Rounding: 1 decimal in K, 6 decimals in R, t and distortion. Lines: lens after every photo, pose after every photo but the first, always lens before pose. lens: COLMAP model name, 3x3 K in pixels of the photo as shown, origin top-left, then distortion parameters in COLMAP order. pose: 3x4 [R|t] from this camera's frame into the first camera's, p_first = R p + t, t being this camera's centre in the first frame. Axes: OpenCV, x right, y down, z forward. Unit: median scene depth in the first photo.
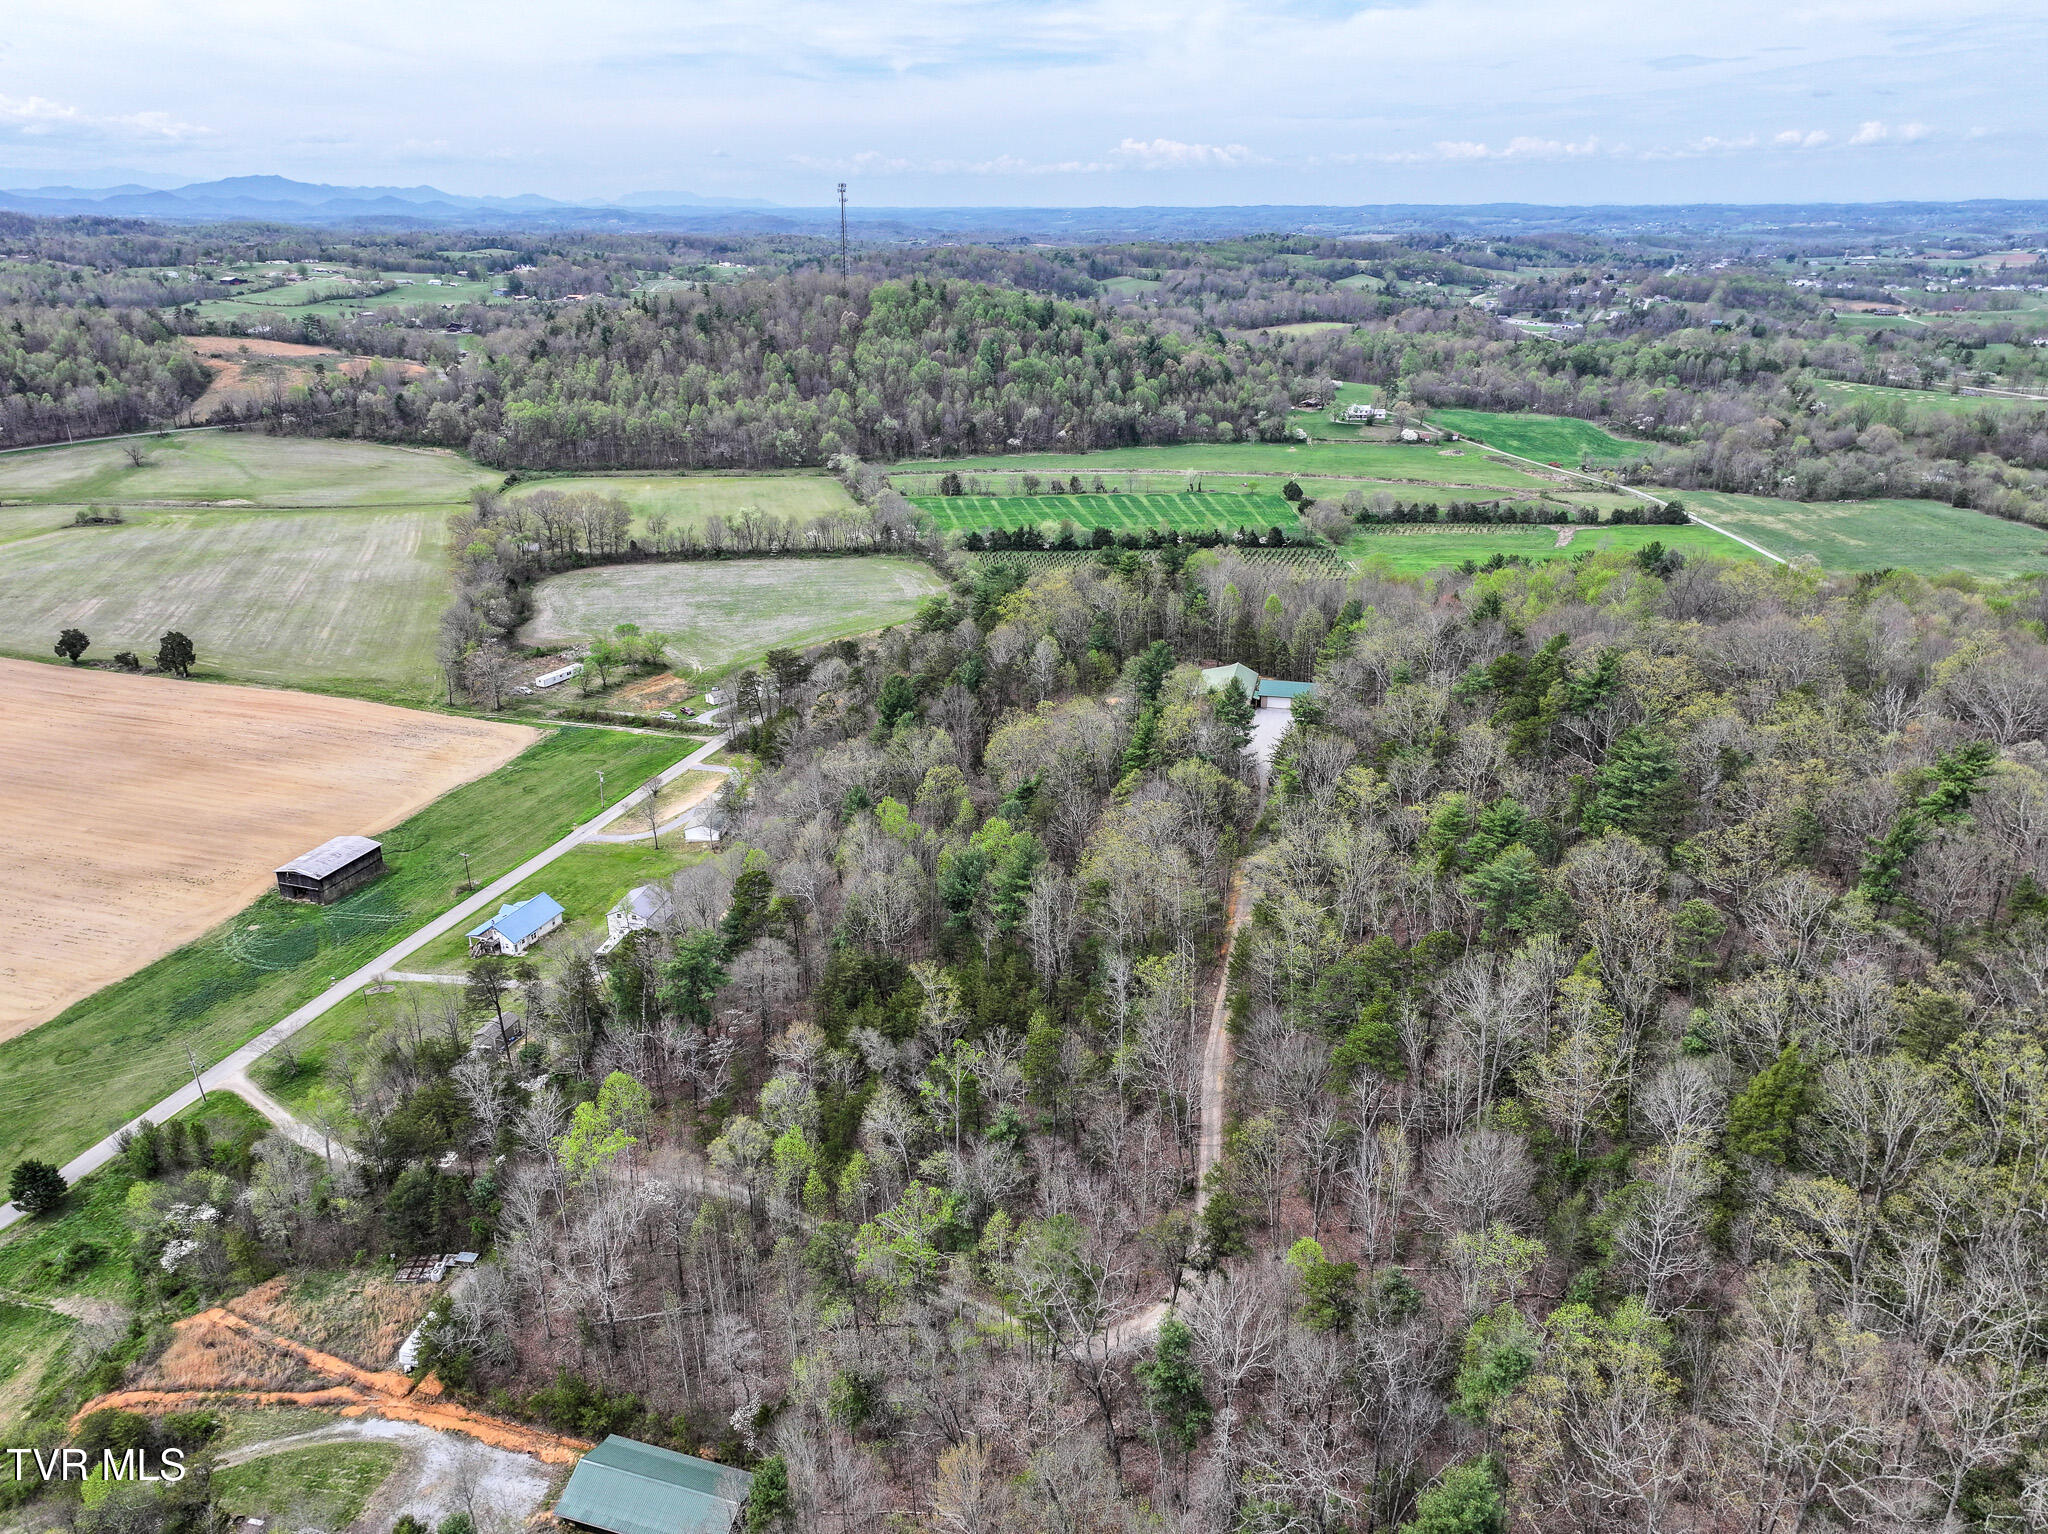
lens RADIAL K [[1452.9, 0, 1025.2], [0, 1452.9, 762.5], [0, 0, 1]] dist [0.001610, 0.020224]
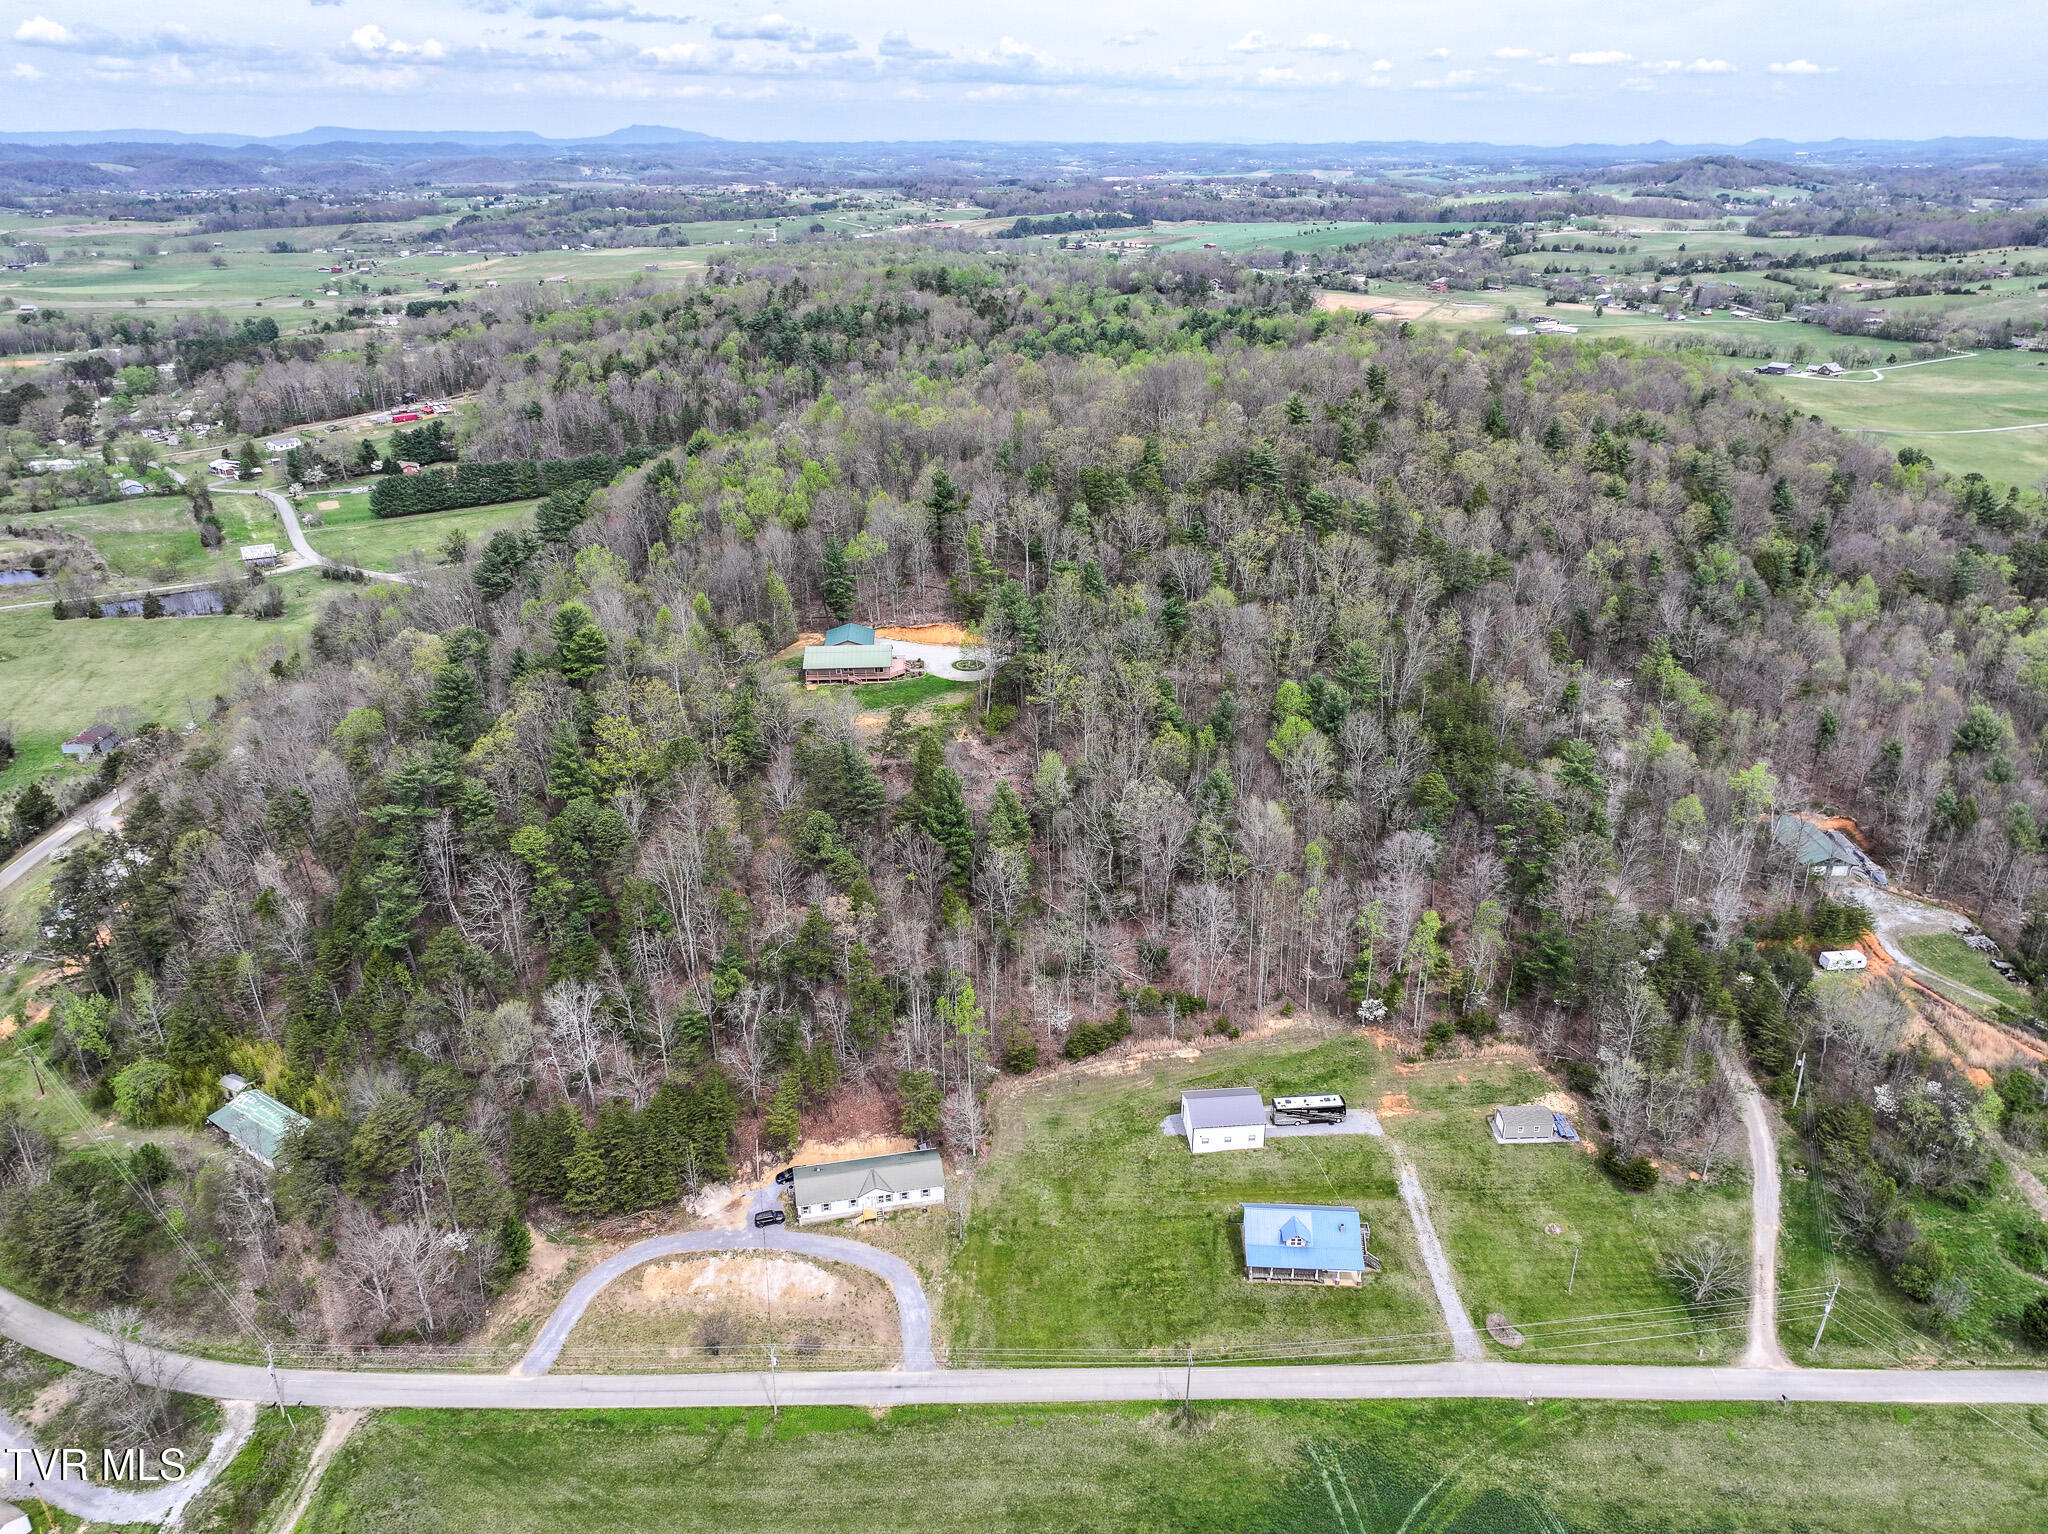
lens RADIAL K [[1452.9, 0, 1037.6], [0, 1452.9, 761.3], [0, 0, 1]] dist [0.001610, 0.020224]
pose [[-0.303511, -0.371493, 0.877425, -0.339637], [0.347633, 0.814214, 0.464980, -0.176624], [-0.887148, 0.446149, -0.117980, 0.447067]]
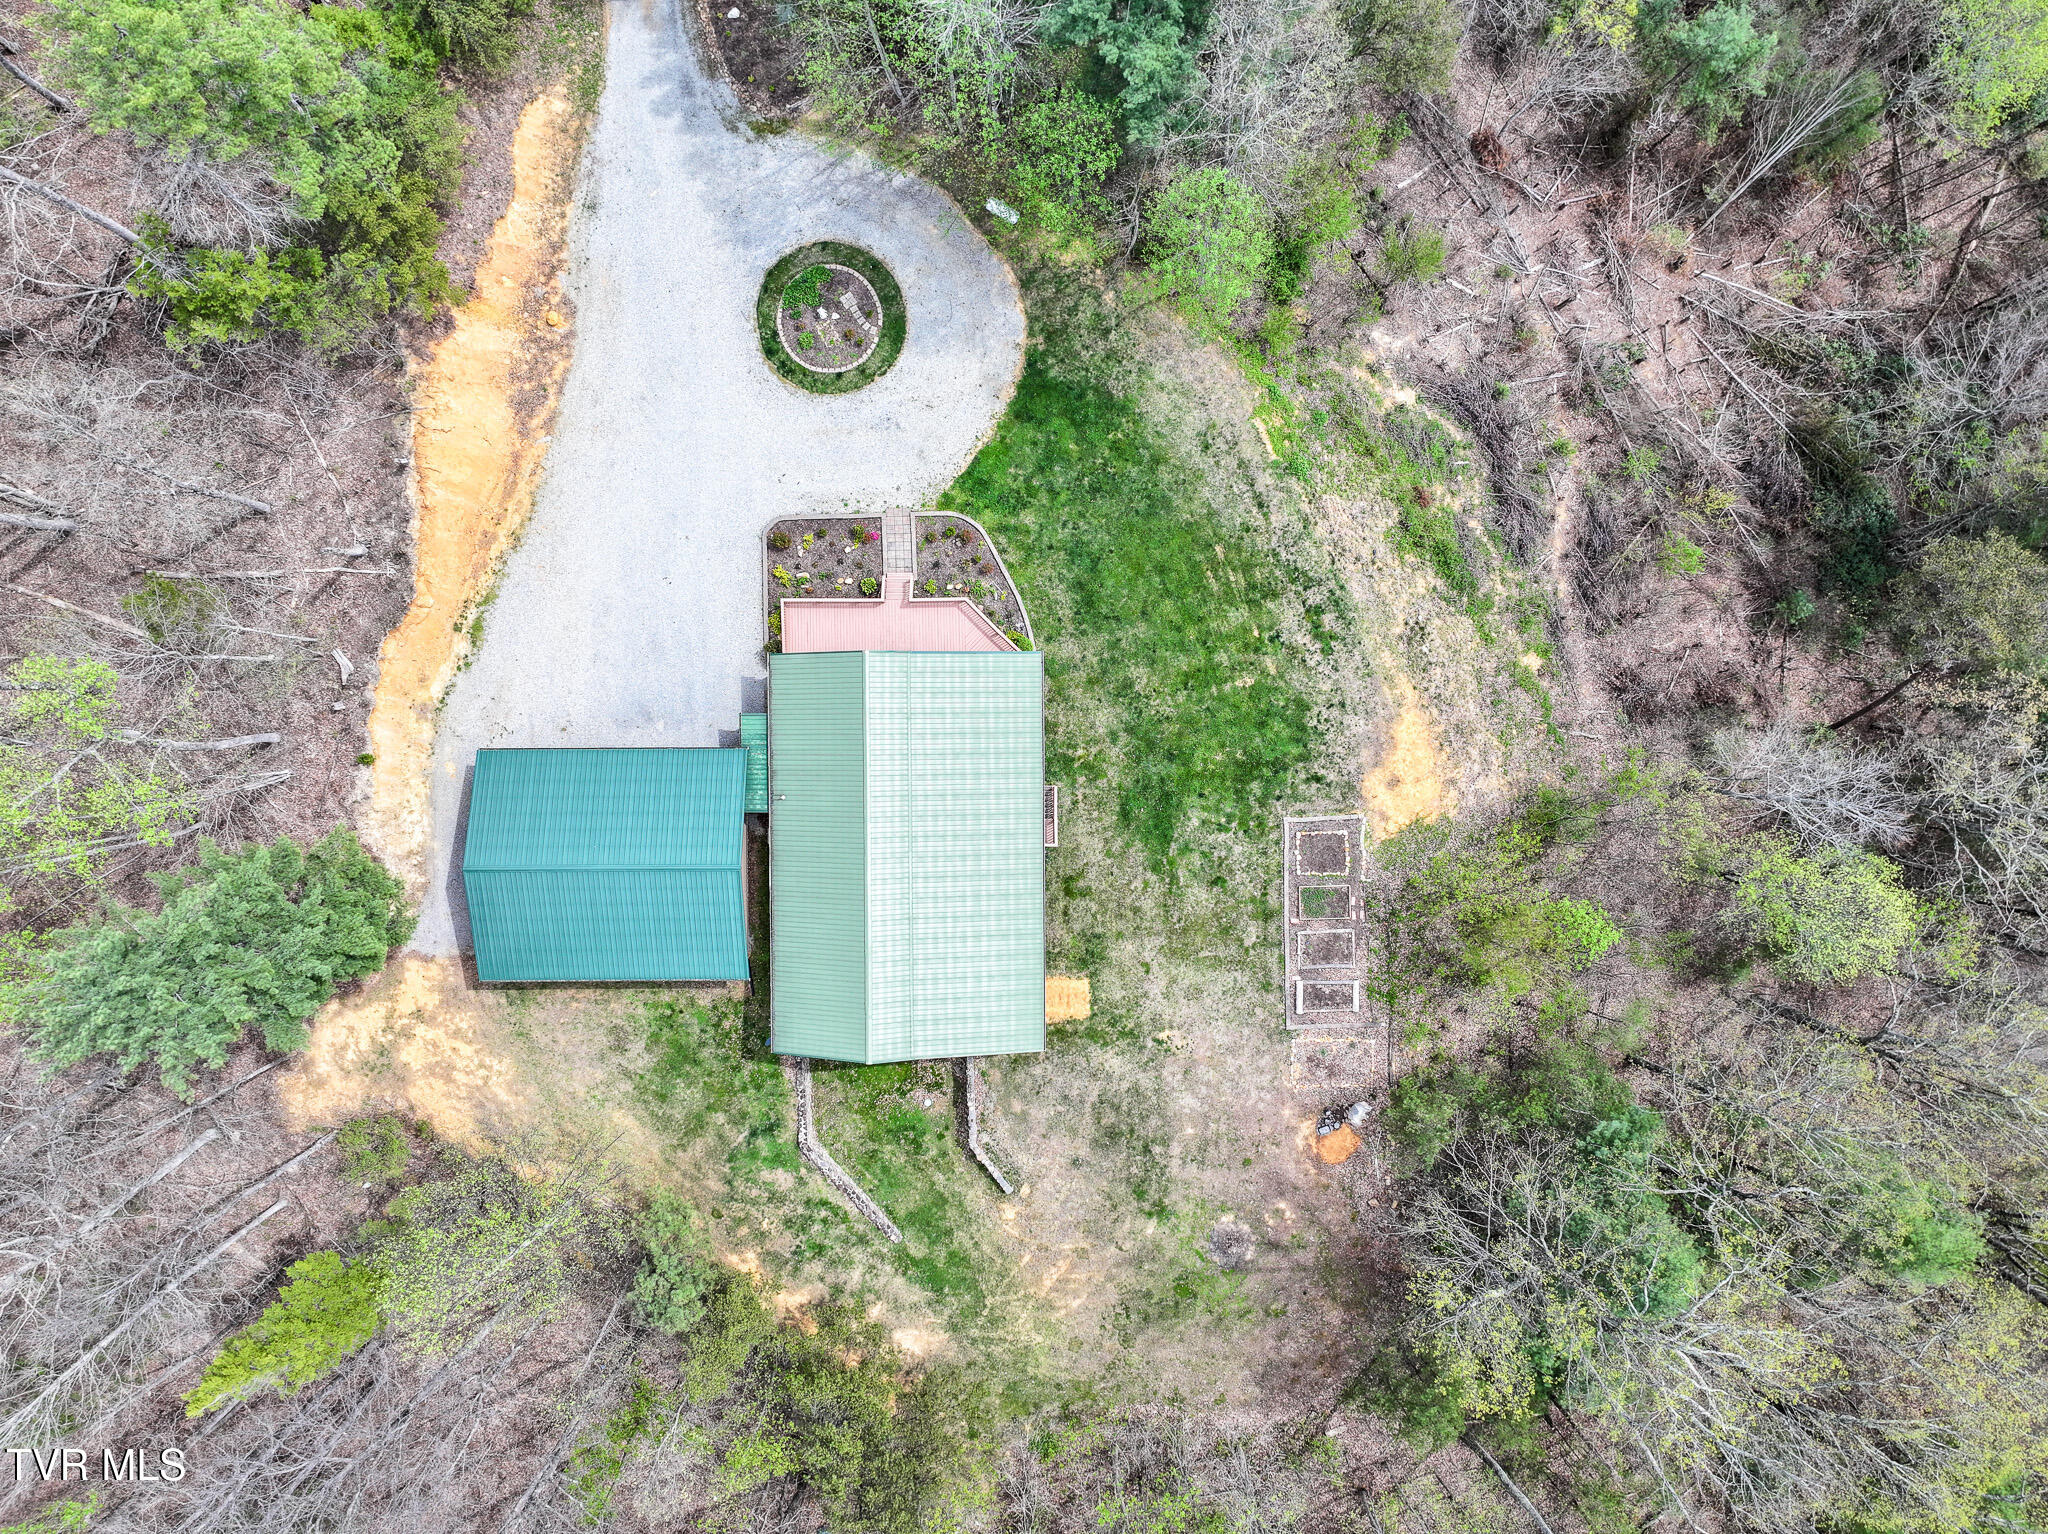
lens RADIAL K [[1452.9, 0, 1029.1], [0, 1452.9, 772.0], [0, 0, 1]] dist [0.001610, 0.020224]
pose [[-0.970273, 0.241561, 0.014773, 0.050286], [-0.079266, -0.374874, 0.923681, -0.106460], [0.228663, 0.895052, 0.382878, 0.394582]]
